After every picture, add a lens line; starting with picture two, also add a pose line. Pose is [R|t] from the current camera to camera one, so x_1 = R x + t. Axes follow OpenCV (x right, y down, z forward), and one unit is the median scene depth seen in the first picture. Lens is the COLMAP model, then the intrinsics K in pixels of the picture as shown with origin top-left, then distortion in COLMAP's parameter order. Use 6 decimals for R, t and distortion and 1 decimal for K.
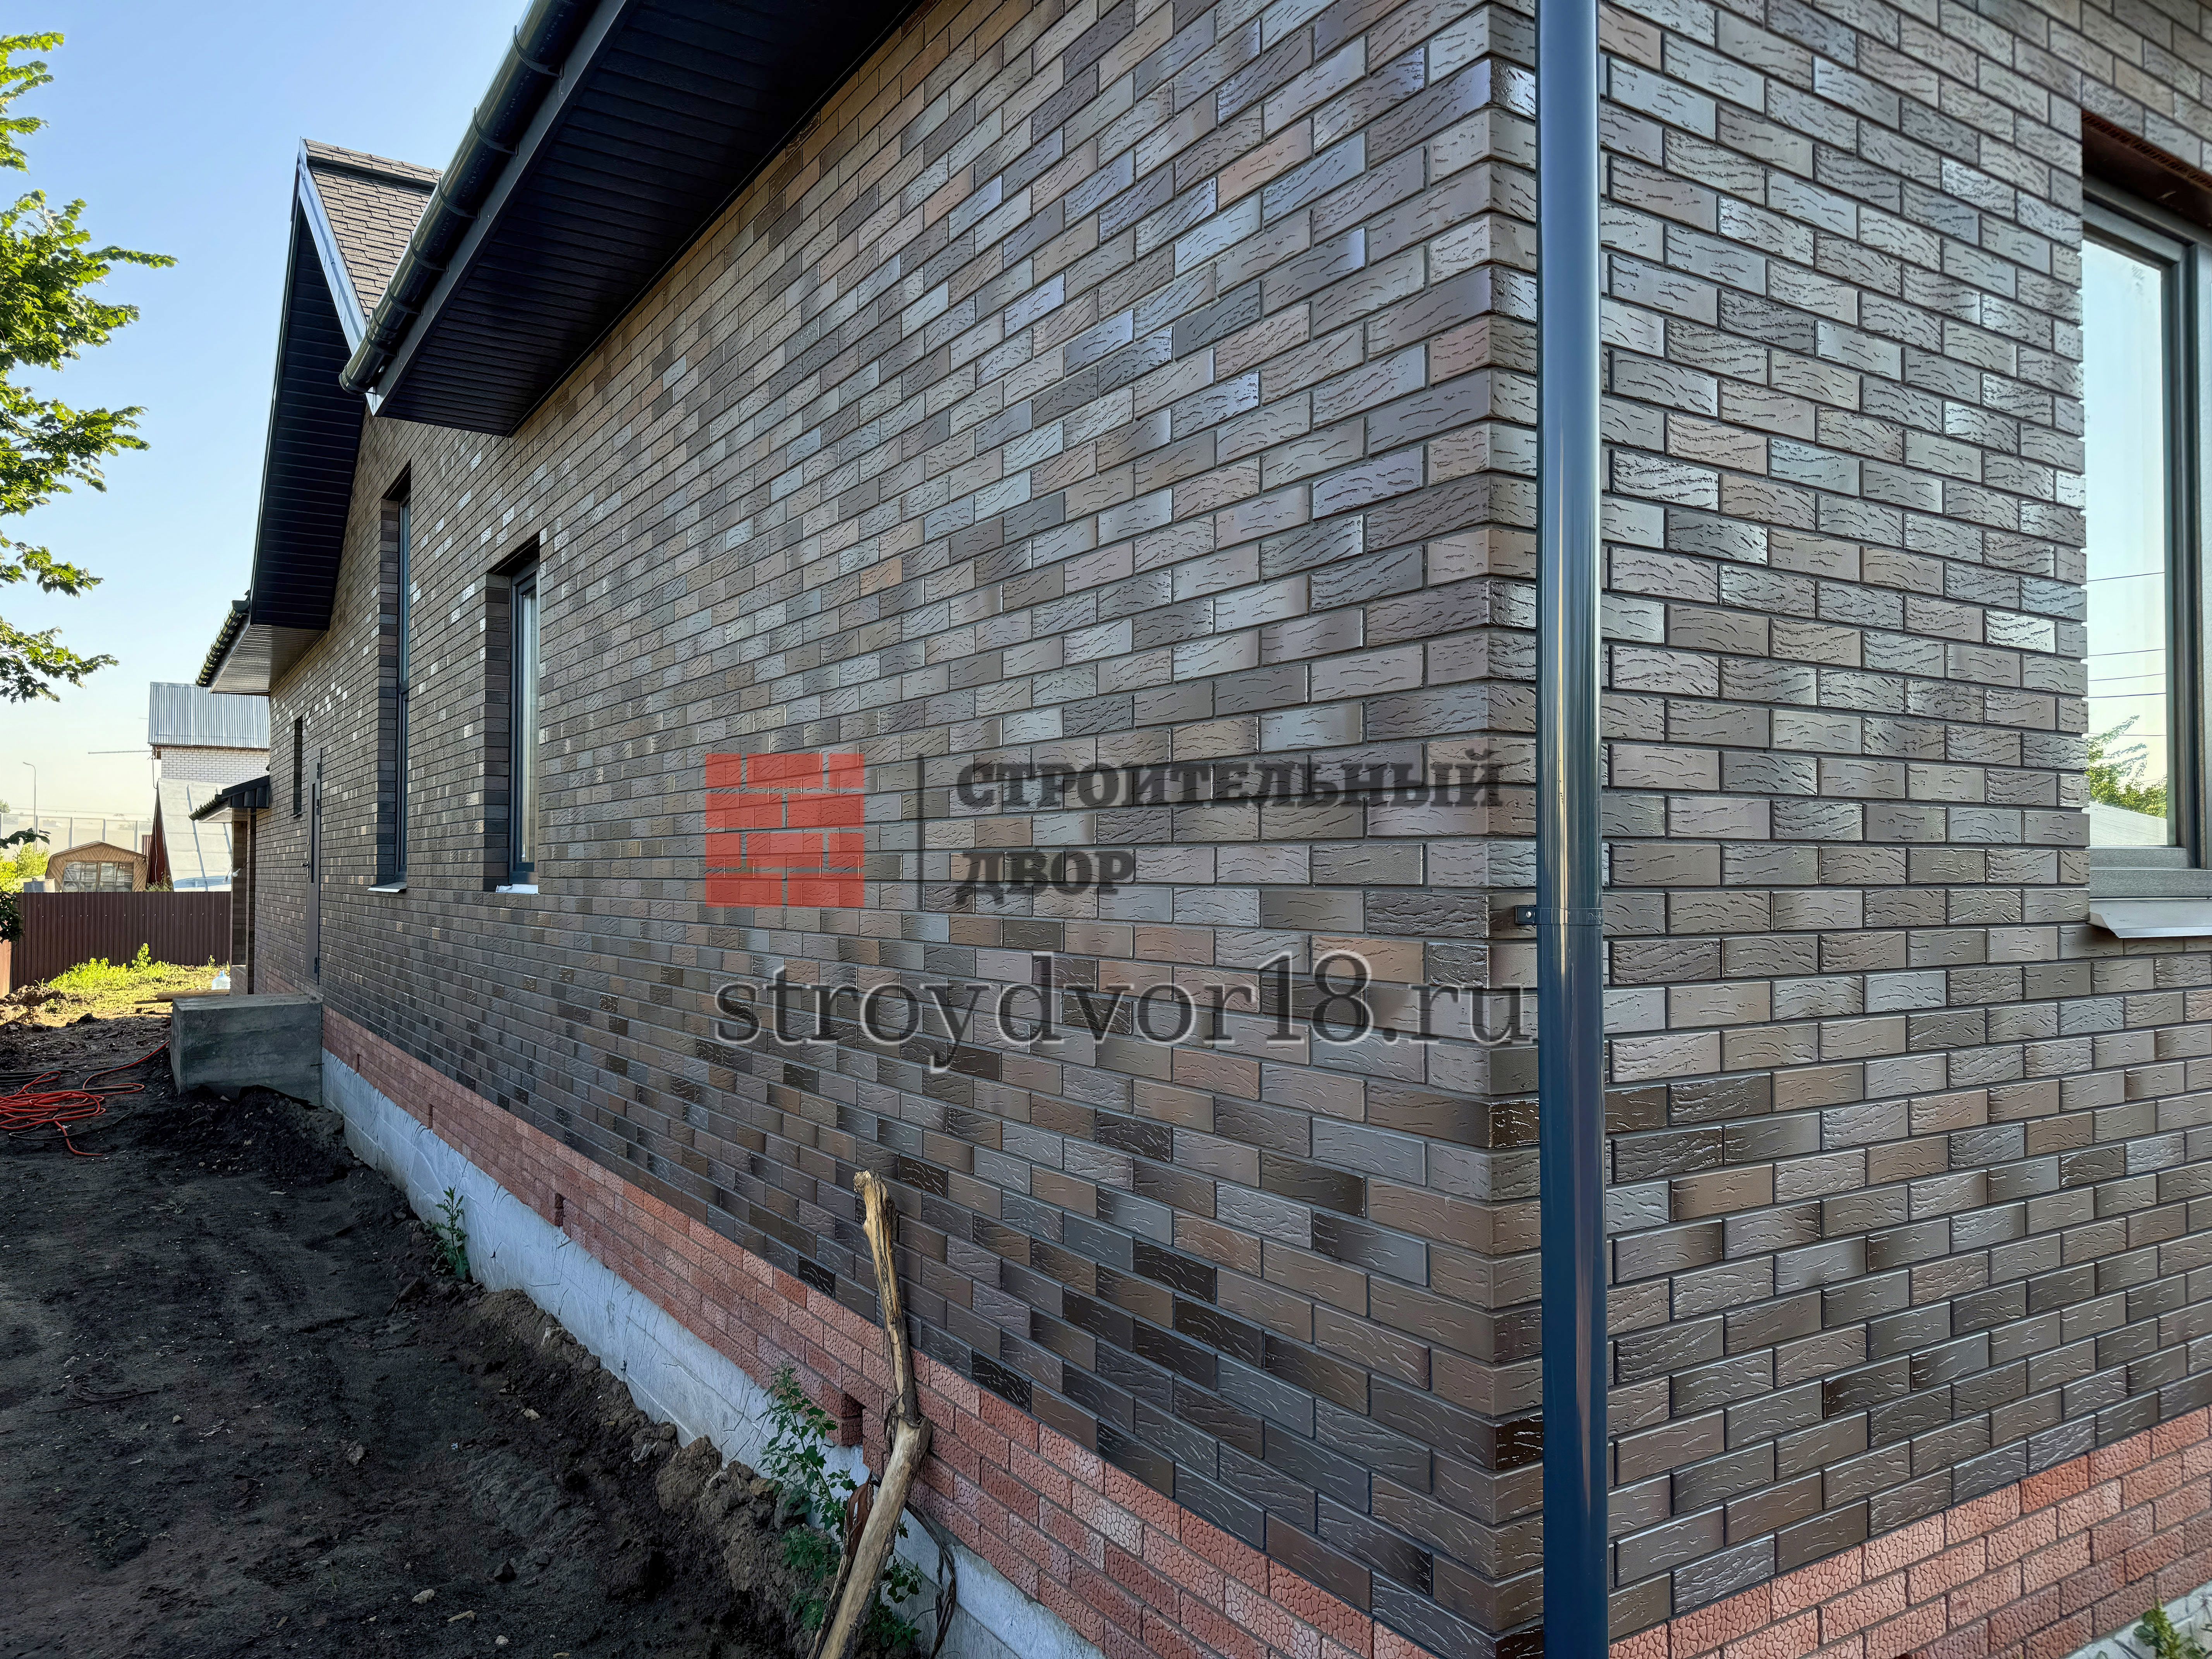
lens RADIAL K [[1558.8, 0, 1105.4], [0, 1558.8, 837.5], [0, 0, 1]] dist [0.010267, -0.017880]
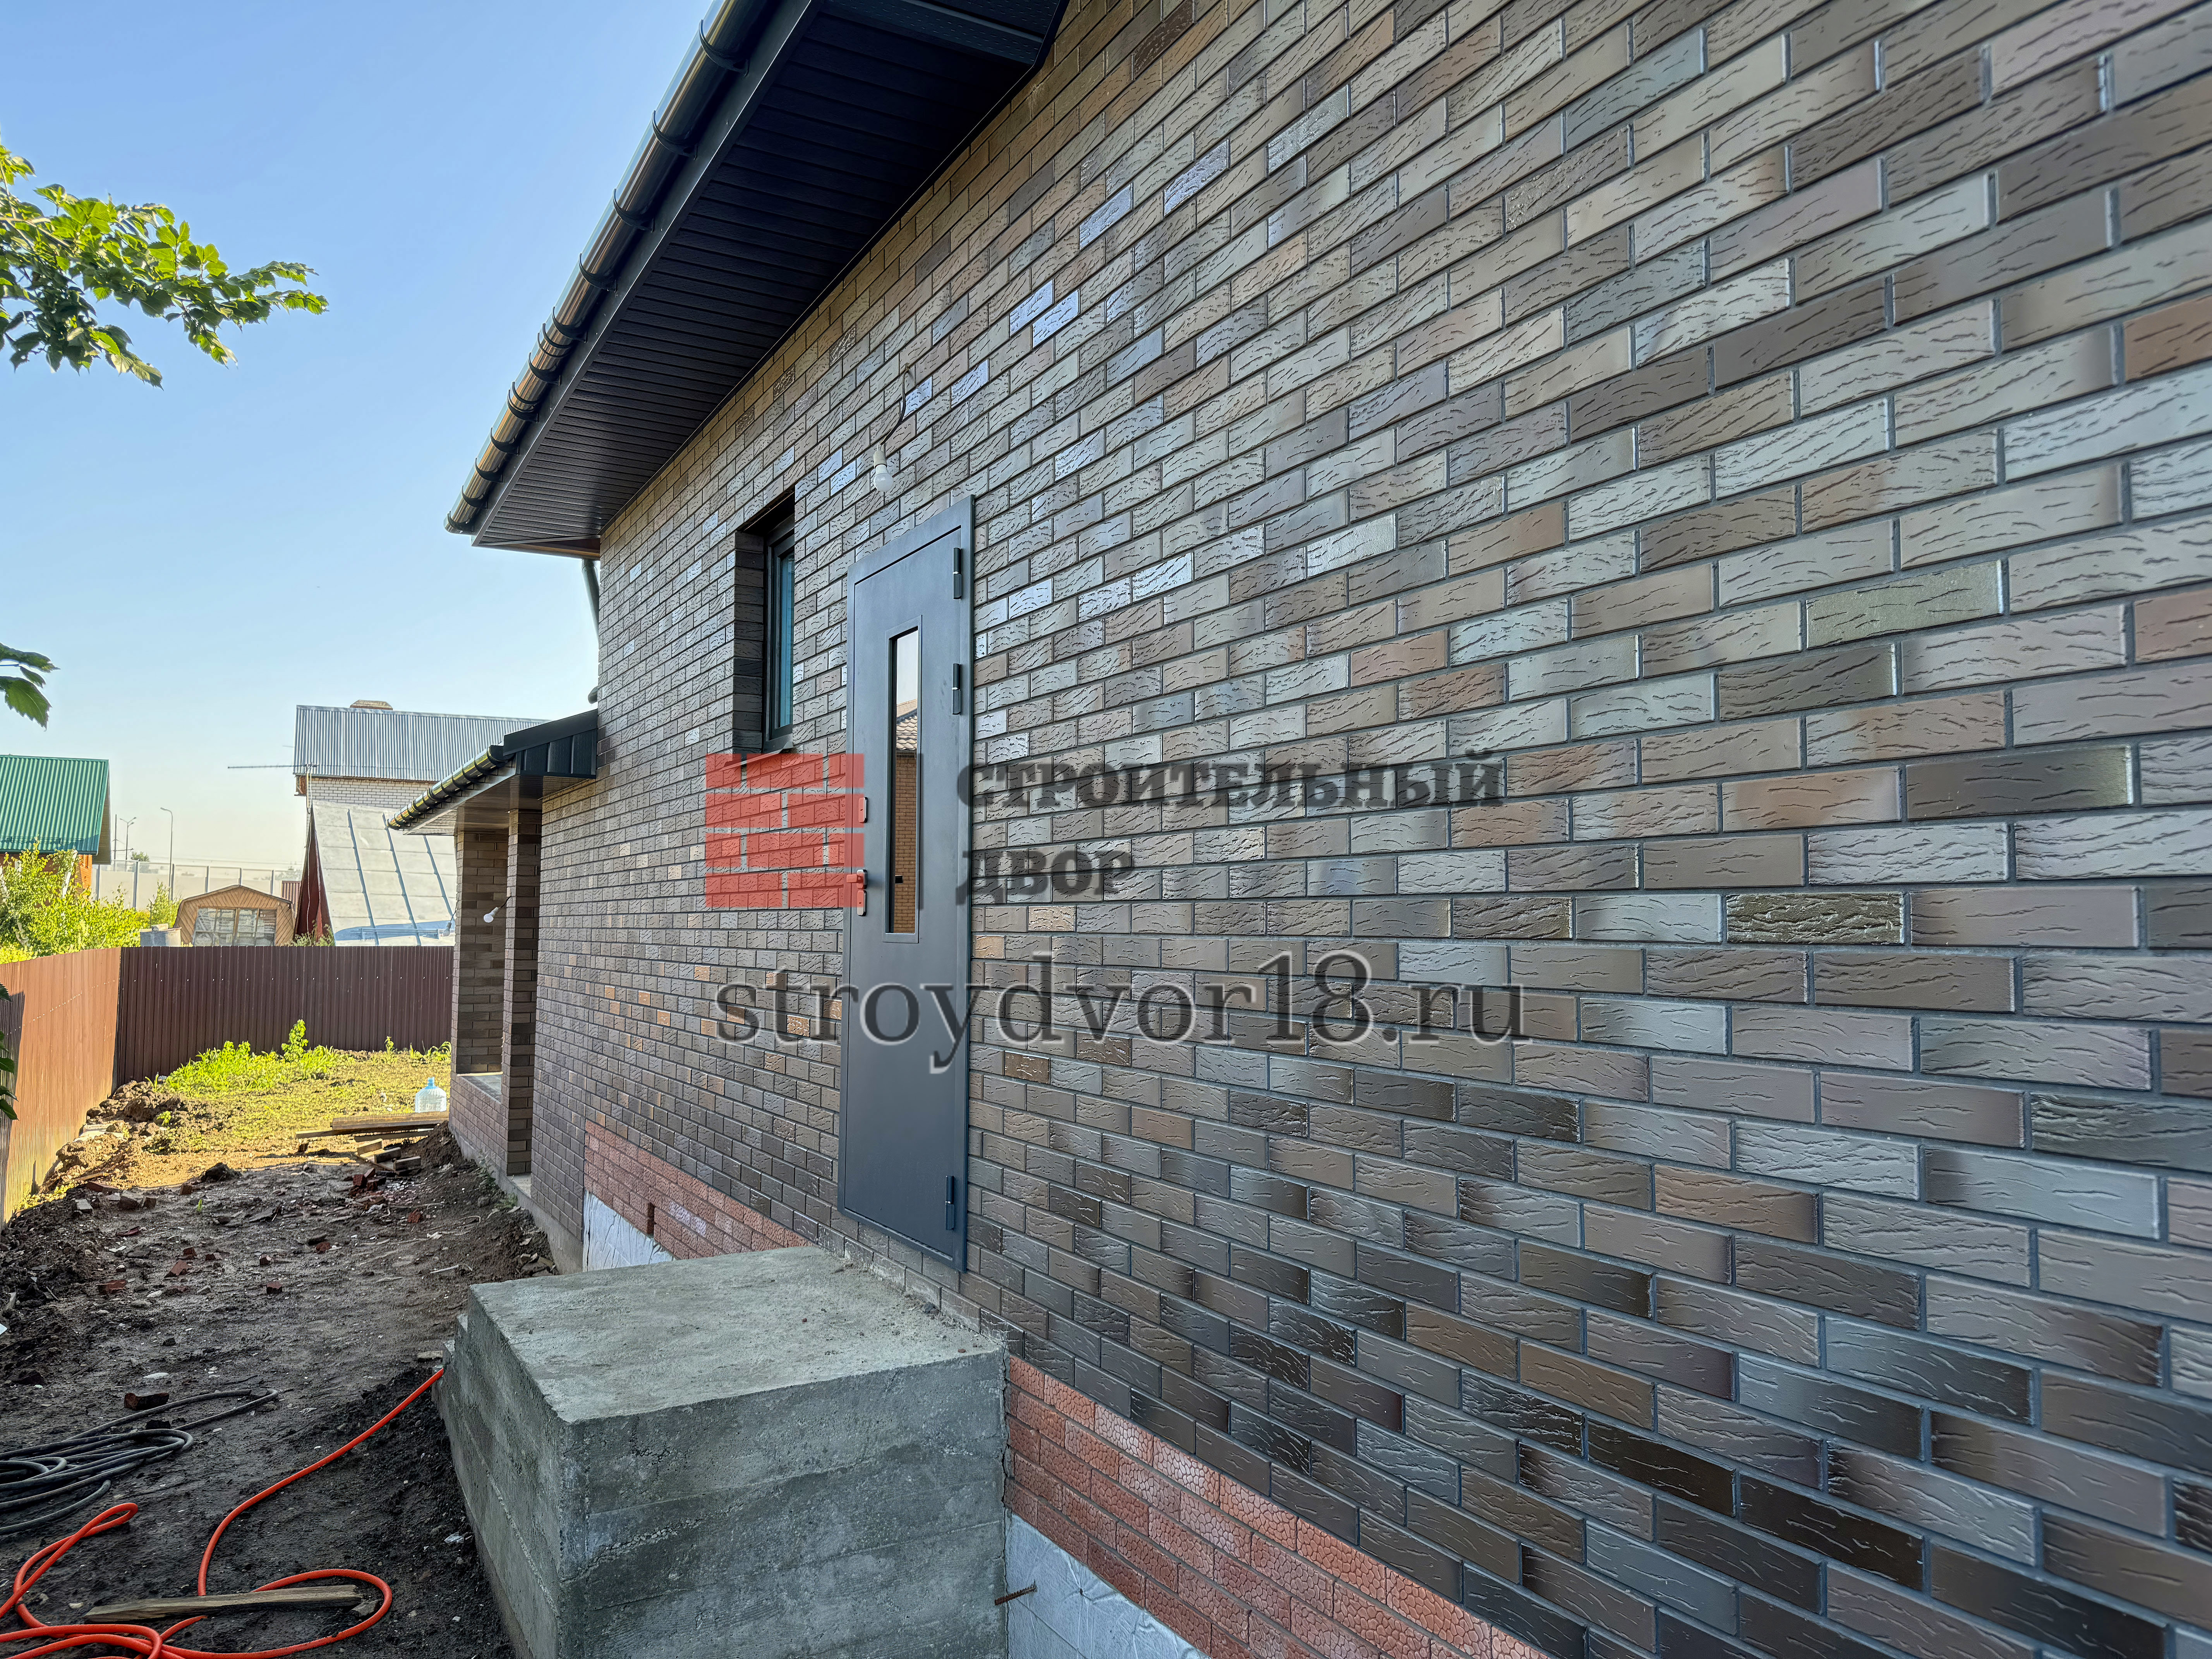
lens RADIAL K [[1558.8, 0, 1111.6], [0, 1558.8, 835.6], [0, 0, 1]] dist [0.010267, -0.017880]
pose [[0.998150, 0.000660, -0.060792, -0.802277], [-0.002883, 0.999330, -0.036484, 0.036049], [0.060727, 0.036592, 0.997483, 1.226343]]
